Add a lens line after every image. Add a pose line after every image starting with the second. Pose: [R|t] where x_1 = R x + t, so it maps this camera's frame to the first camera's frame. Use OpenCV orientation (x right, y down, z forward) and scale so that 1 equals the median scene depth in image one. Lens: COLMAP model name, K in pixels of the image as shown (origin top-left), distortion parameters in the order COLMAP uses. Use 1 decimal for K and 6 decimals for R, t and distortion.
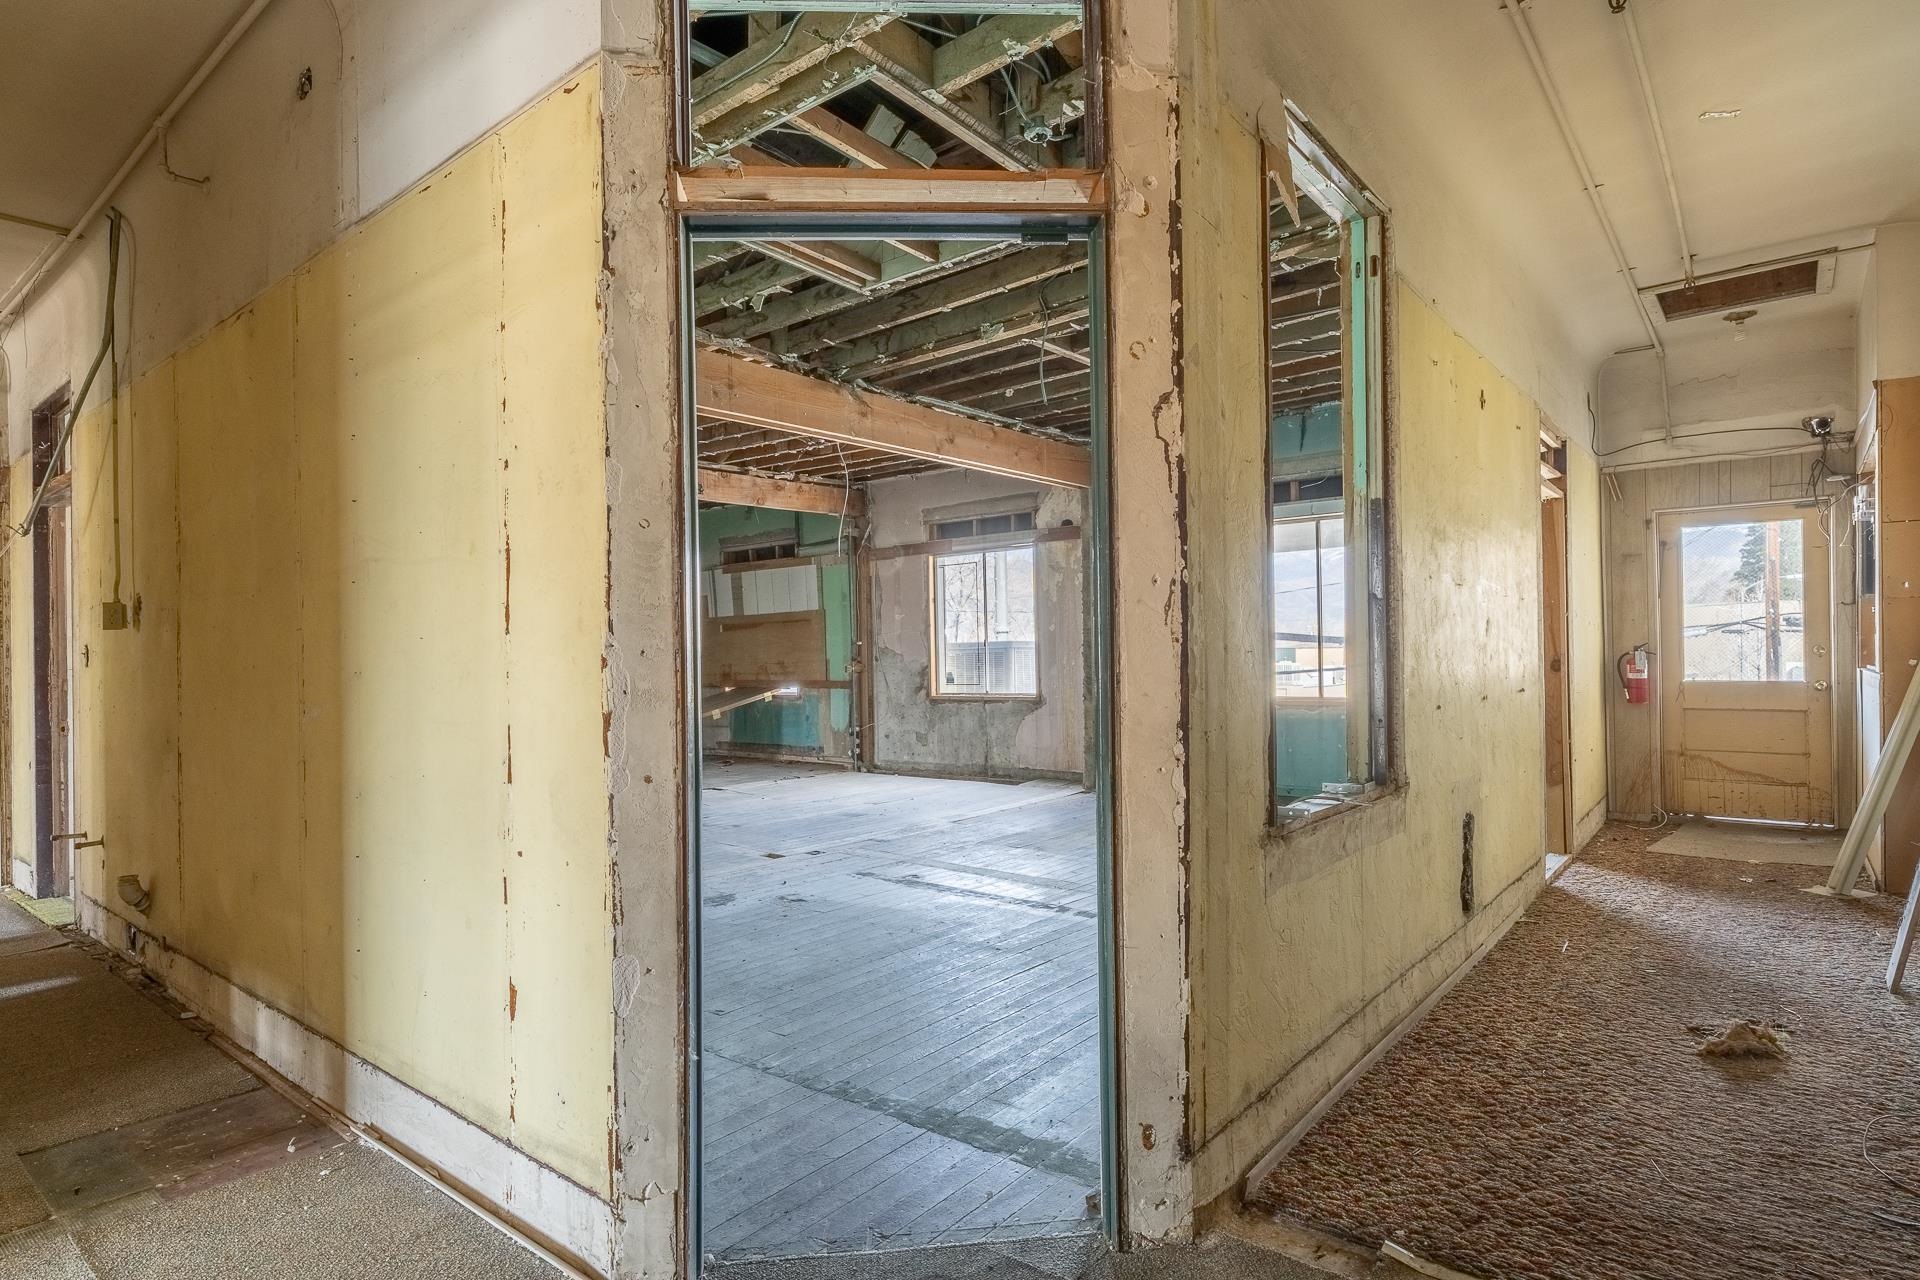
lens RADIAL K [[1002.3, 0, 960.3], [0, 1002.3, 662.9], [0, 0, 1]] dist [-0.001593, -0.000466]
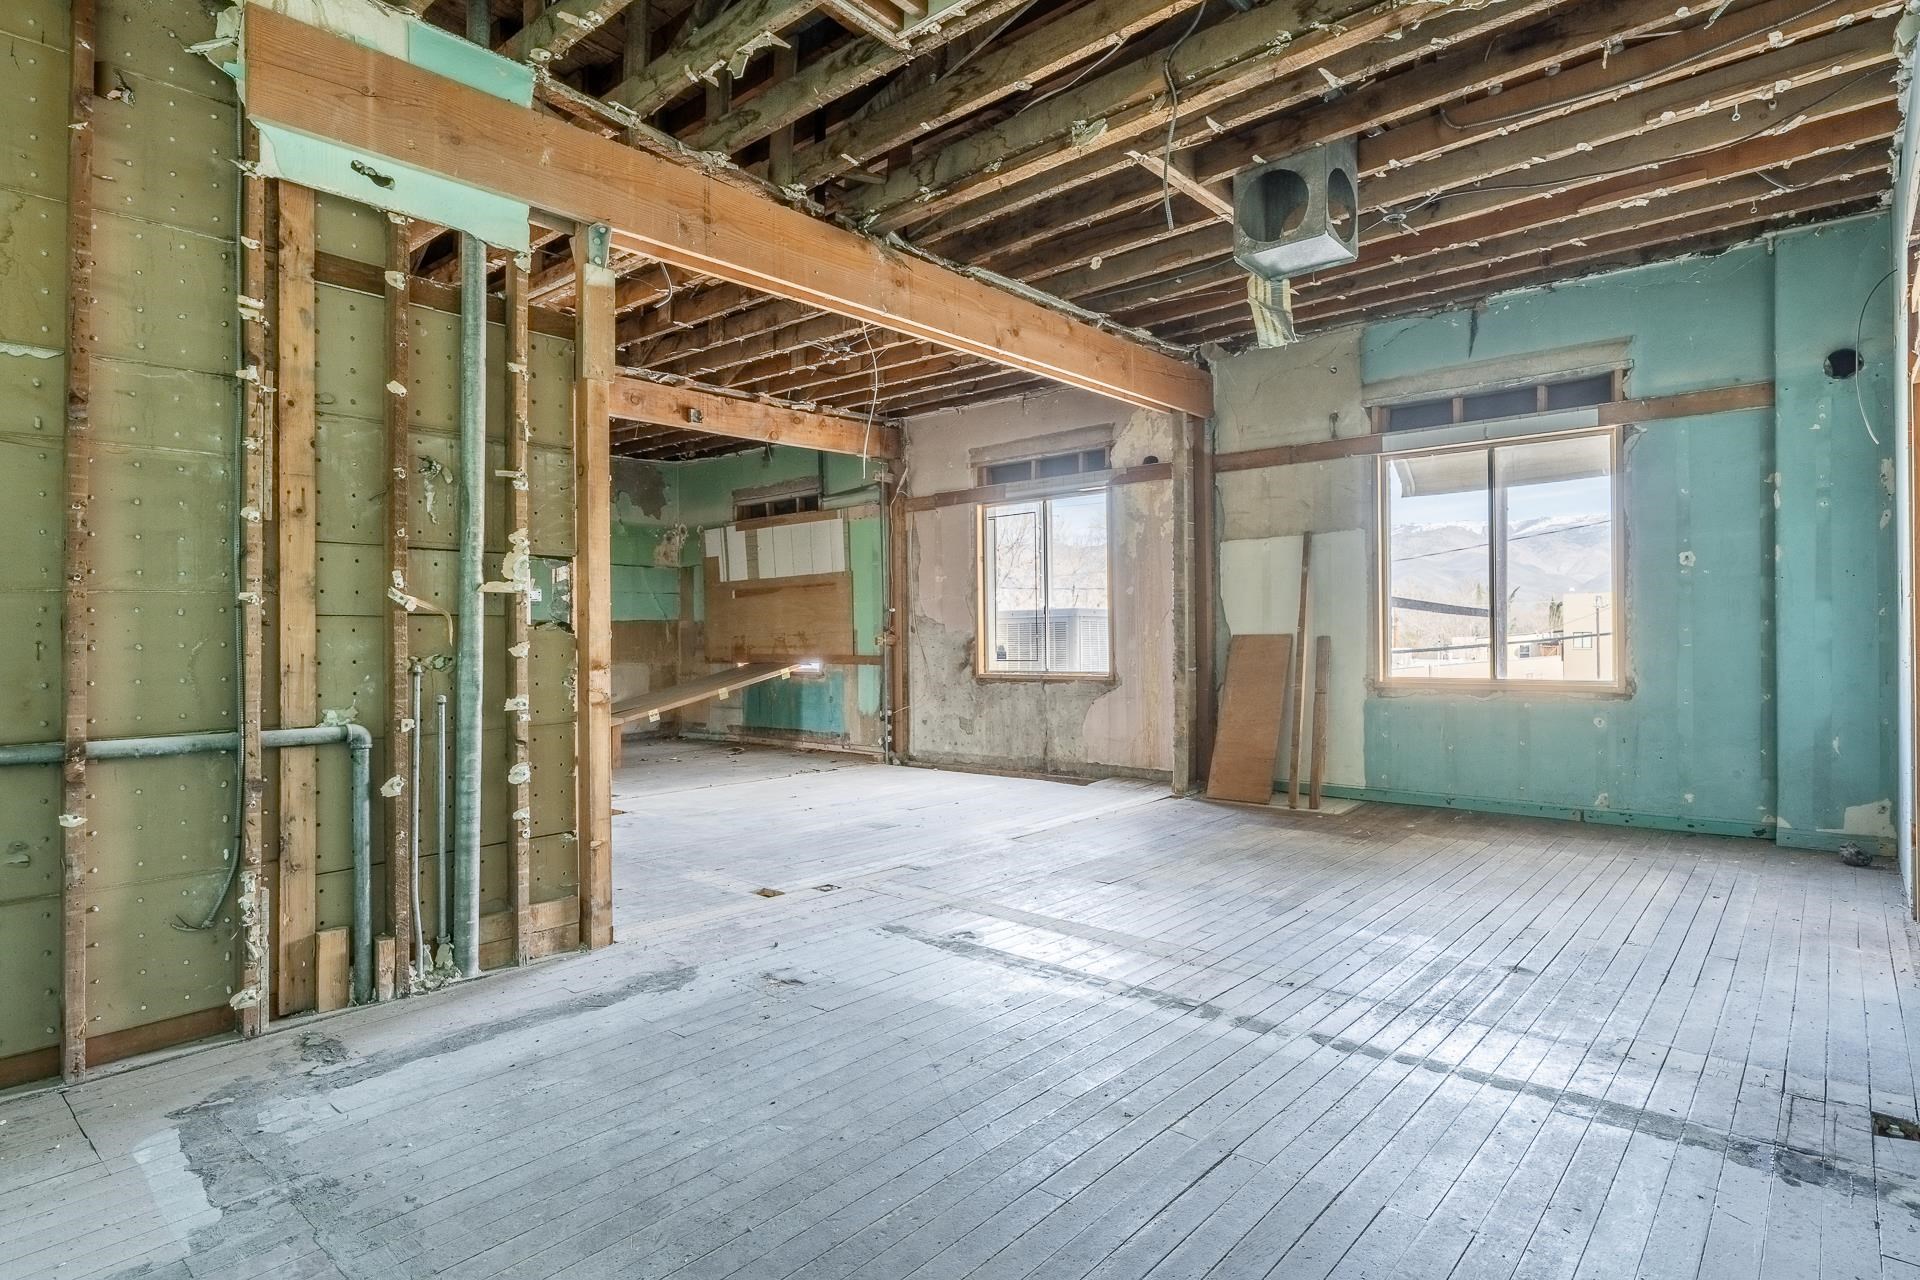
lens RADIAL K [[1002.3, 0, 960.3], [0, 1002.3, 662.9], [0, 0, 1]] dist [-0.001593, -0.000466]
pose [[0.999359, 0.009584, -0.034505, -0.016638], [-0.008944, 0.999786, 0.018665, 0.009067], [0.034676, -0.018344, 0.999230, 0.185116]]
